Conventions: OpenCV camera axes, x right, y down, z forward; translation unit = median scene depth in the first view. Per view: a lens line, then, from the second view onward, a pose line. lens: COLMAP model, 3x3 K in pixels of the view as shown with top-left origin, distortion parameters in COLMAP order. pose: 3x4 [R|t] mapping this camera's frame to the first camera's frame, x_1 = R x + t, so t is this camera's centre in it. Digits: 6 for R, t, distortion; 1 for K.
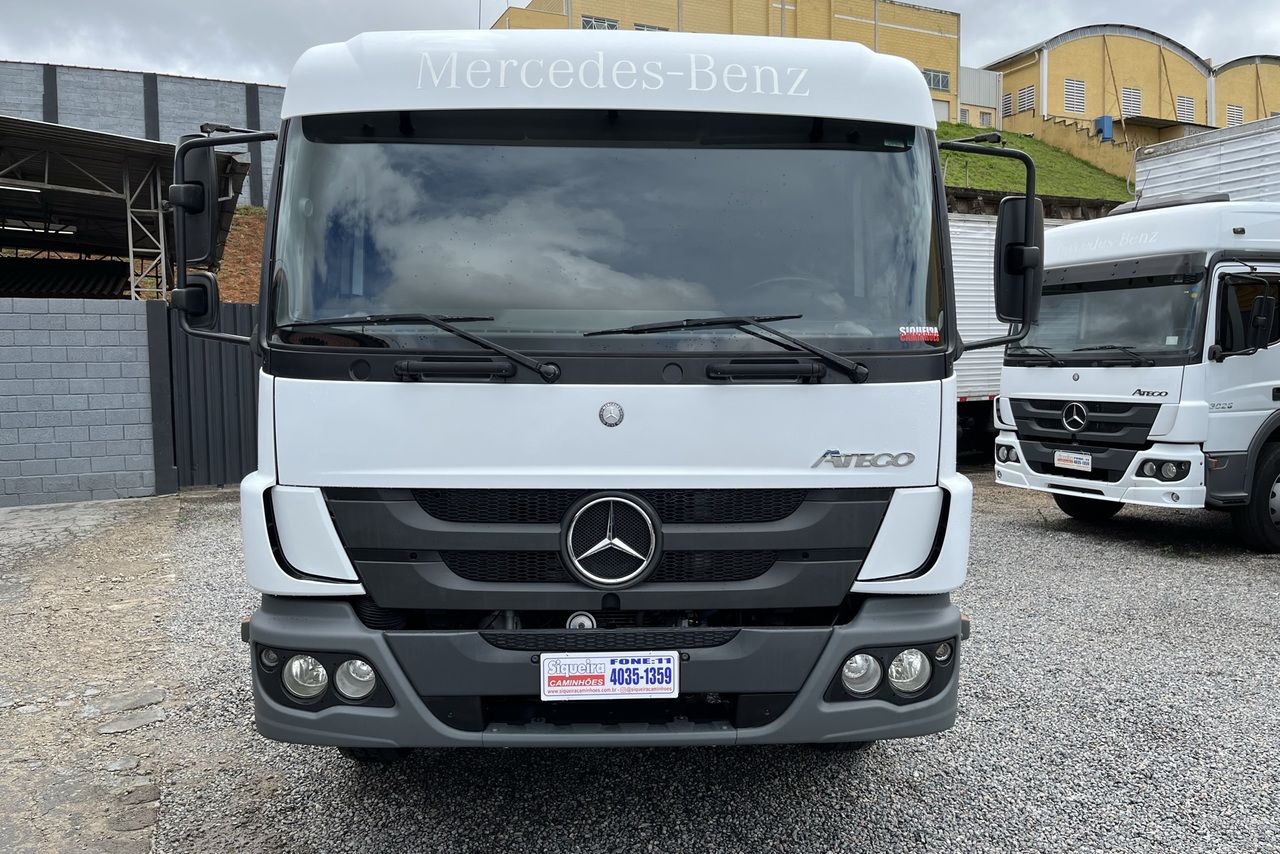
lens RADIAL K [[976.8, 0, 647.5], [0, 976.8, 432.0], [0, 0, 1]] dist [0.034606, -0.015315]
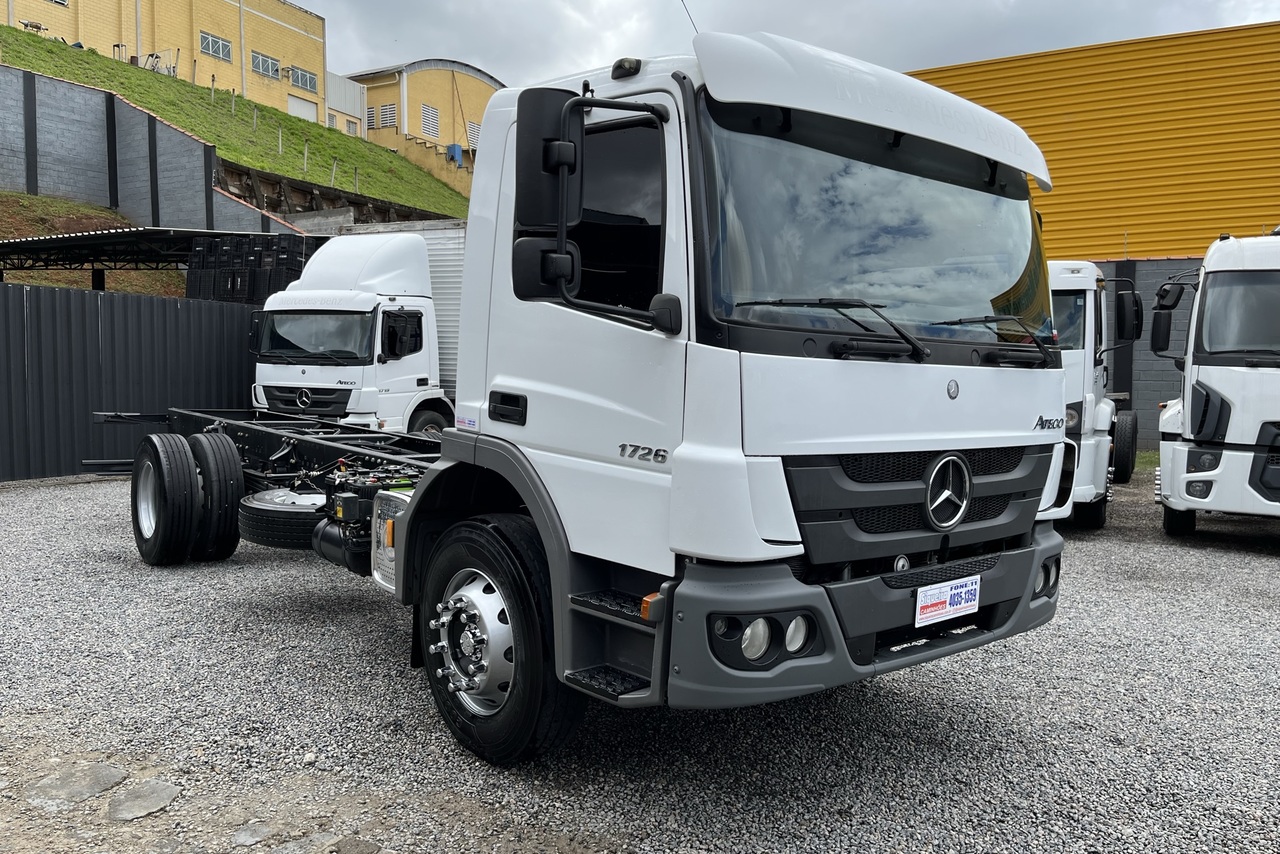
lens RADIAL K [[976.8, 0, 635.6], [0, 976.8, 432.6], [0, 0, 1]] dist [0.034606, -0.015315]
pose [[0.791150, -0.019780, 0.611303, -1.095146], [0.021491, 0.999759, 0.004535, 0.022086], [-0.611245, 0.009549, 0.791384, 0.253511]]
